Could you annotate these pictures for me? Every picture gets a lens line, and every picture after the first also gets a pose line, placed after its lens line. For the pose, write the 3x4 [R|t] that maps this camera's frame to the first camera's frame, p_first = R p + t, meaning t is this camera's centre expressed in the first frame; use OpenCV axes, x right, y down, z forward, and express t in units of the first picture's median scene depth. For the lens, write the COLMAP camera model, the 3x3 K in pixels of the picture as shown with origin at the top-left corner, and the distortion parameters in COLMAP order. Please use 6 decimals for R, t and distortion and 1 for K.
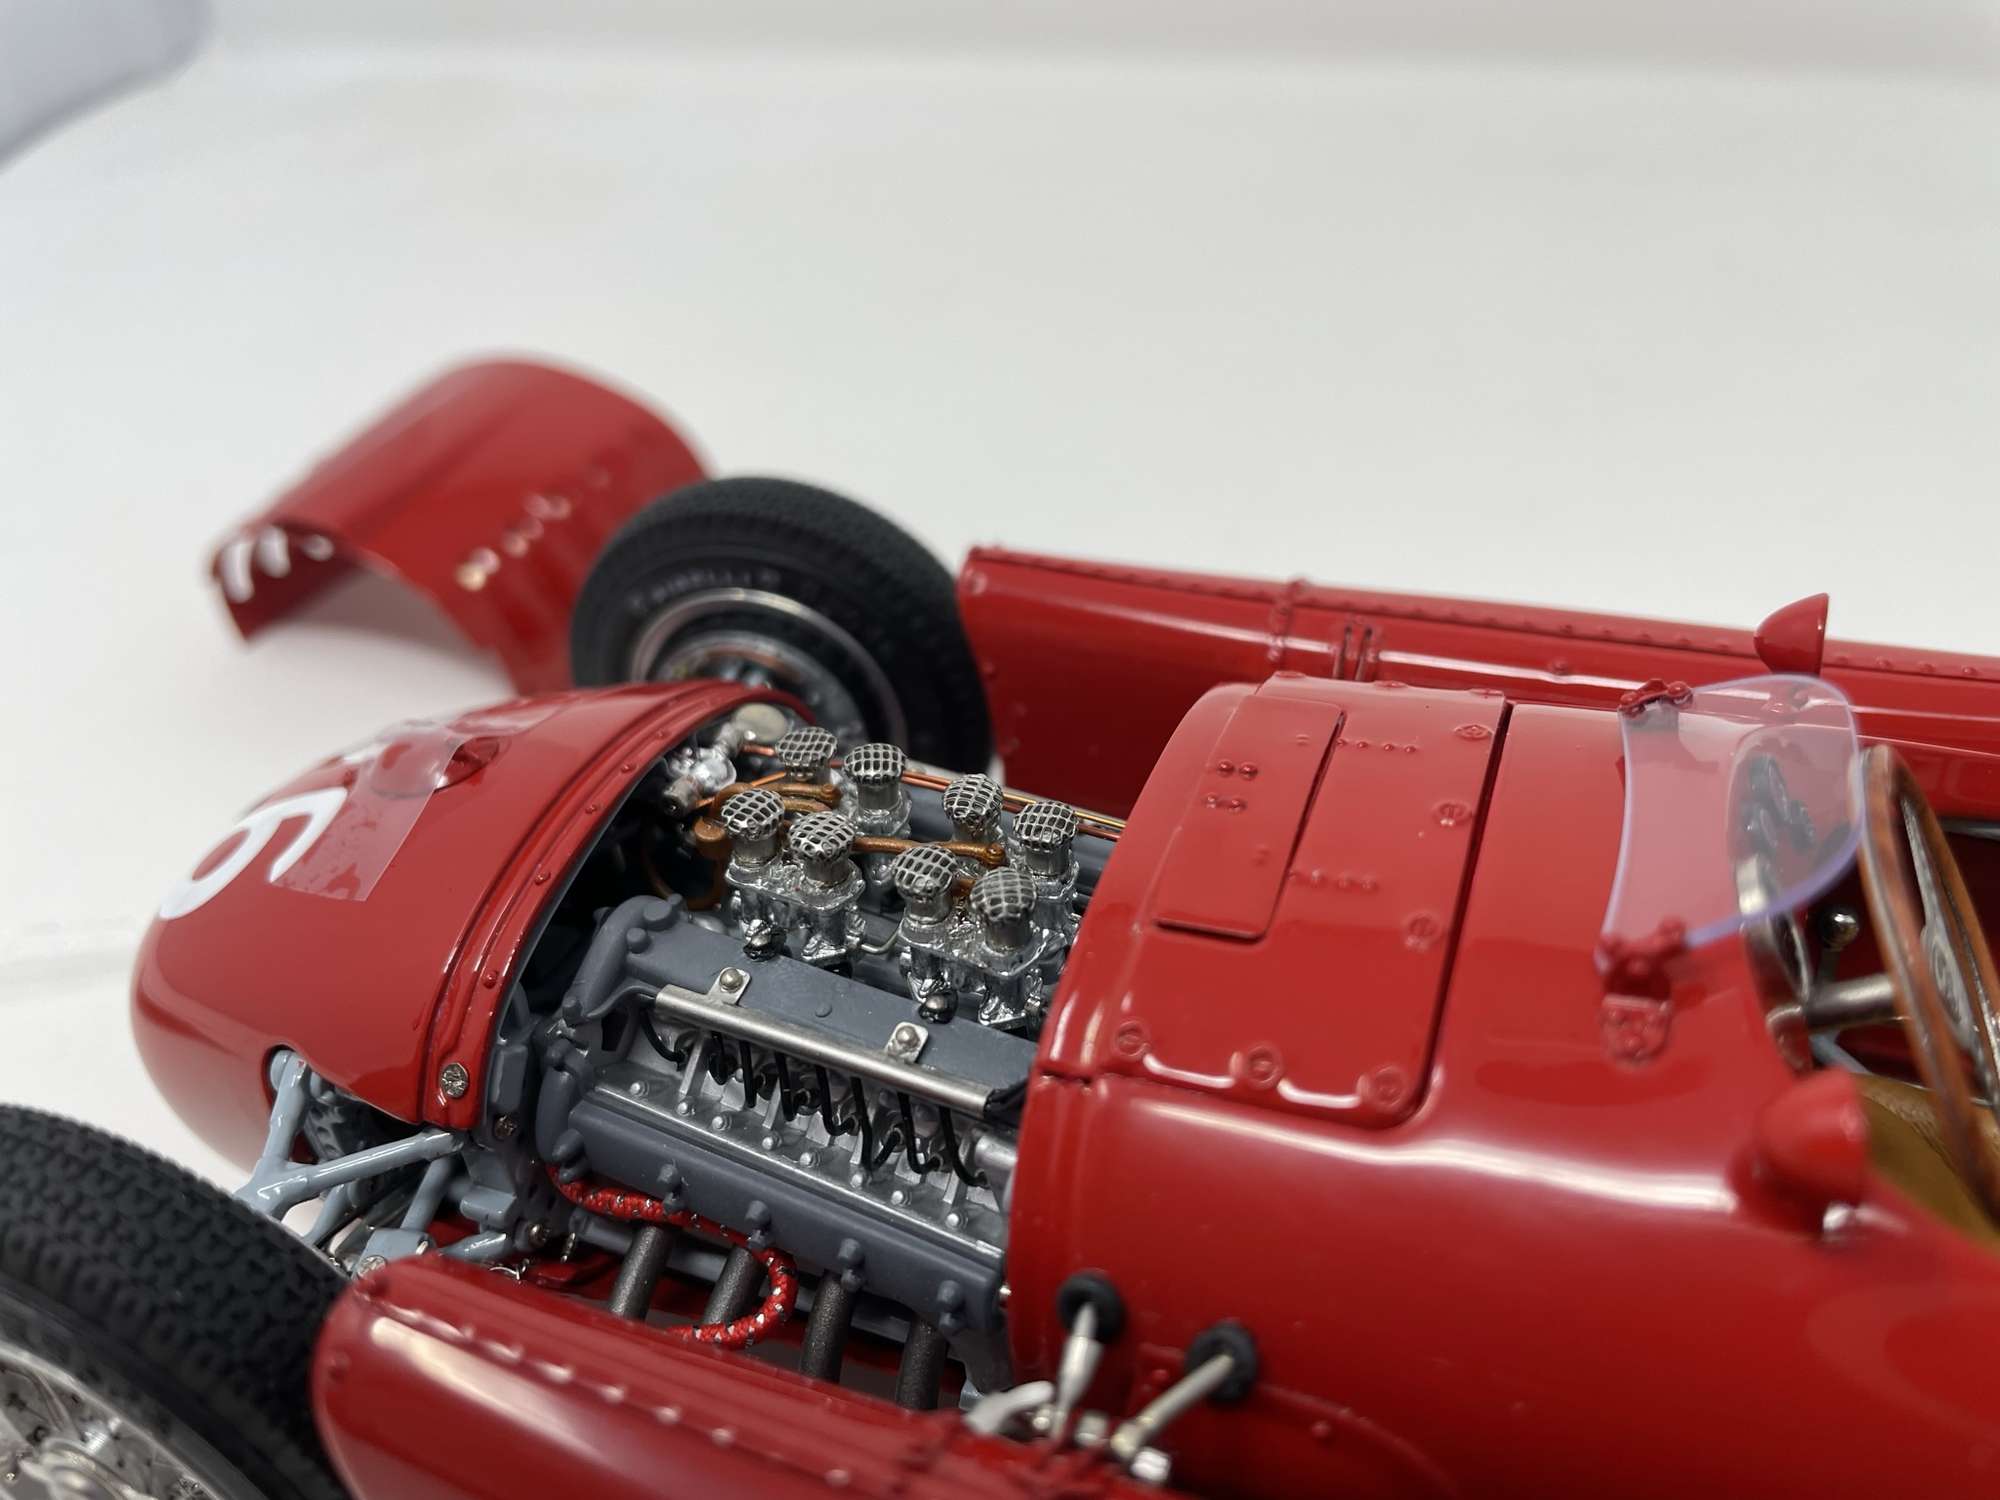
lens RADIAL K [[1613.4, 0, 1000.0], [0, 1613.4, 750.0], [0, 0, 1]] dist [0.005223, -0.061600]
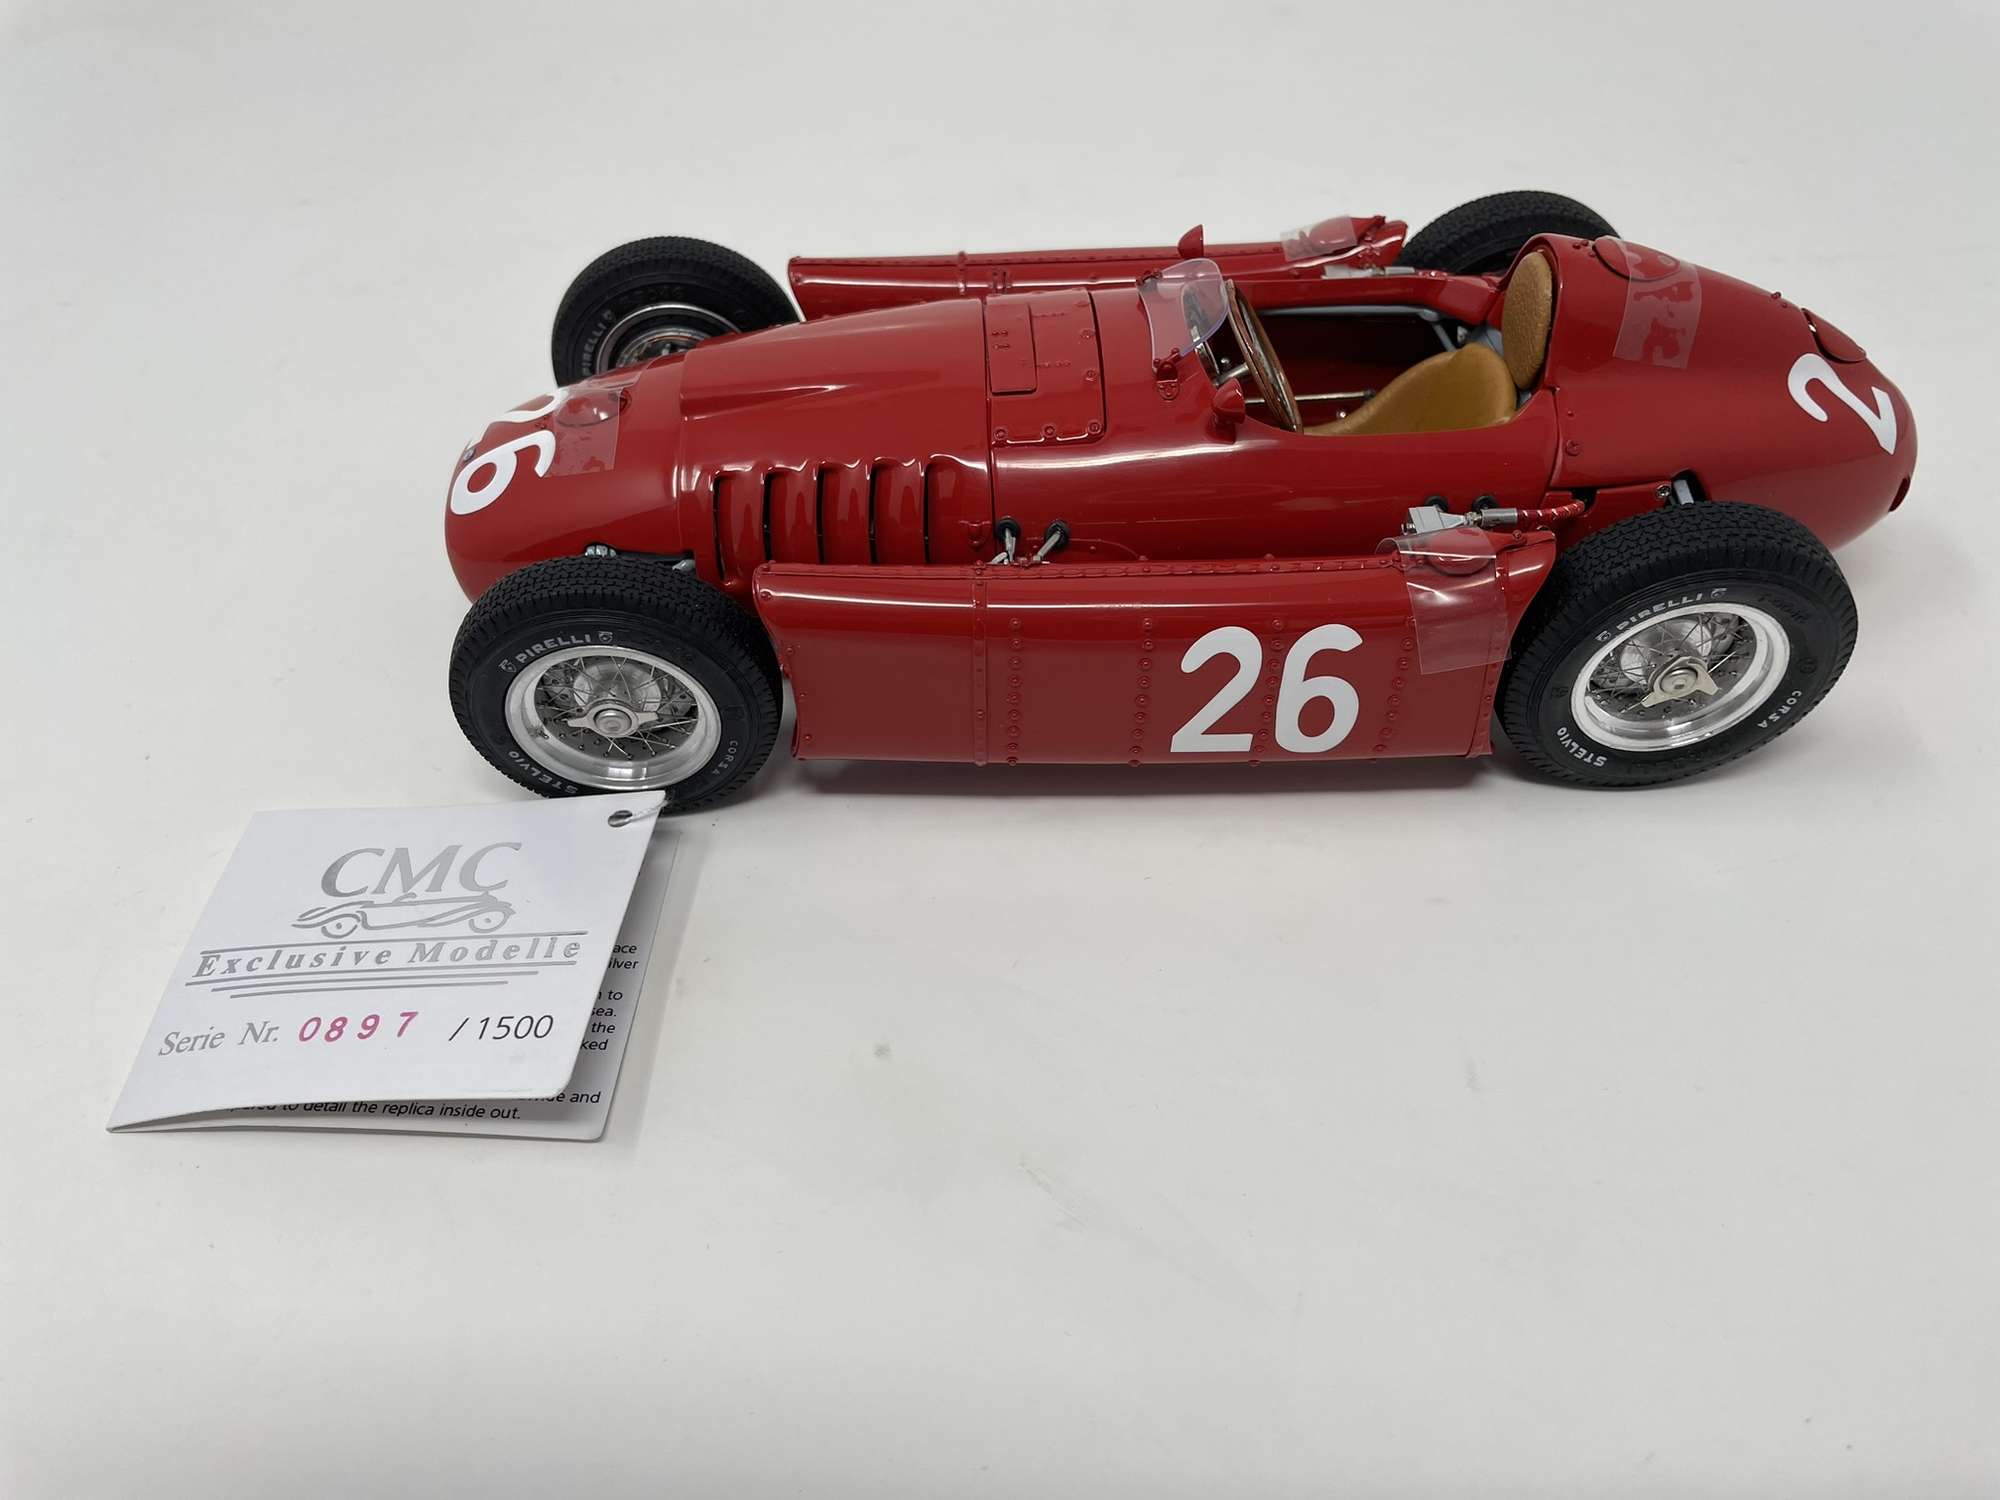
lens RADIAL K [[1613.4, 0, 1000.0], [0, 1613.4, 750.0], [0, 0, 1]] dist [0.005223, -0.061600]
pose [[0.921850, -0.237218, 0.306466, -0.753626], [0.176995, 0.961195, 0.211606, 0.102706], [-0.344770, -0.140826, 0.928063, -1.366060]]
